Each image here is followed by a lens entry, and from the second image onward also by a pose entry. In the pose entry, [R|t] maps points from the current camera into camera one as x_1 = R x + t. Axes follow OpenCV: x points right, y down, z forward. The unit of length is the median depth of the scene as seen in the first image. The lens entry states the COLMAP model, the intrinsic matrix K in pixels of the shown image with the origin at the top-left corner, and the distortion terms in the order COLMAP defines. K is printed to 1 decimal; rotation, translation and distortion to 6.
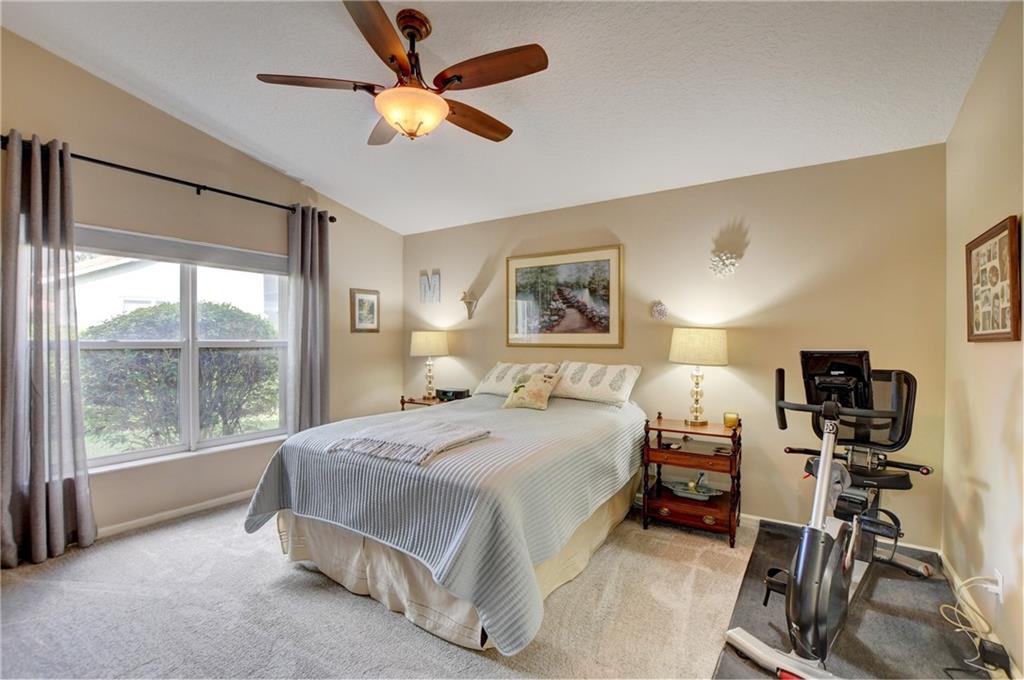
lens RADIAL K [[450.9, 0, 510.7], [0, 450.9, 342.9], [0, 0, 1]] dist [-0.032907, 0.003636]
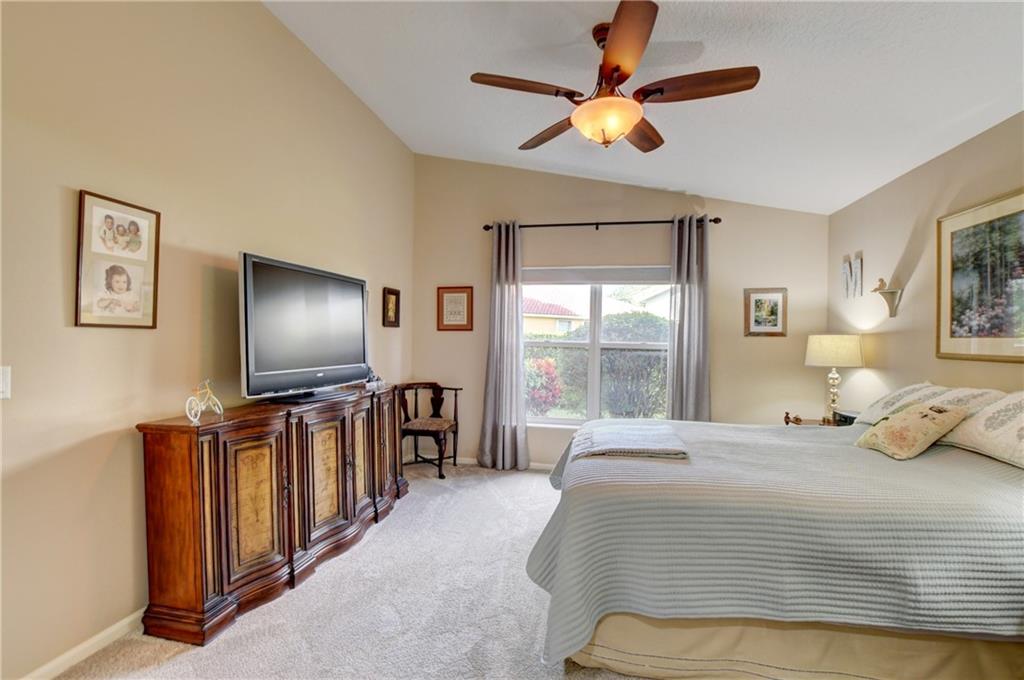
lens RADIAL K [[450.9, 0, 510.7], [0, 450.9, 342.9], [0, 0, 1]] dist [-0.032907, 0.003636]
pose [[0.380961, 0.012059, -0.924512, 0.364657], [-0.022482, 0.999740, 0.003776, -0.002517], [0.924318, 0.019347, 0.381134, 0.232429]]
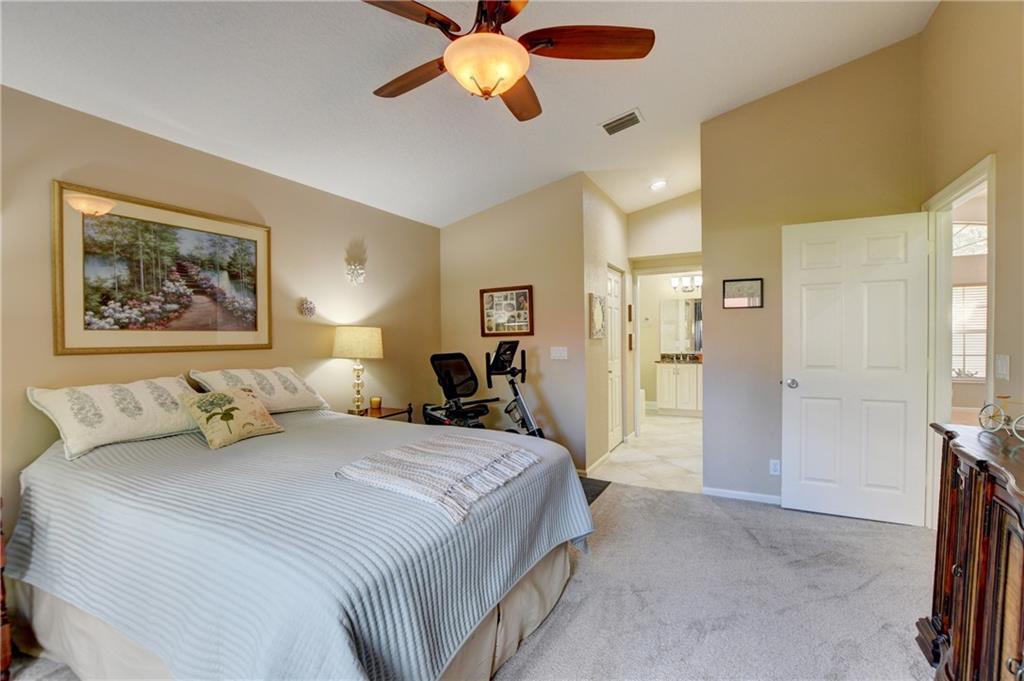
lens RADIAL K [[450.9, 0, 510.7], [0, 450.9, 343.4], [0, 0, 1]] dist [-0.032907, 0.003636]
pose [[-0.102250, -0.017063, 0.994612, -0.607628], [0.021484, 0.999582, 0.019357, -0.004488], [-0.994527, 0.023347, -0.101841, 0.594103]]
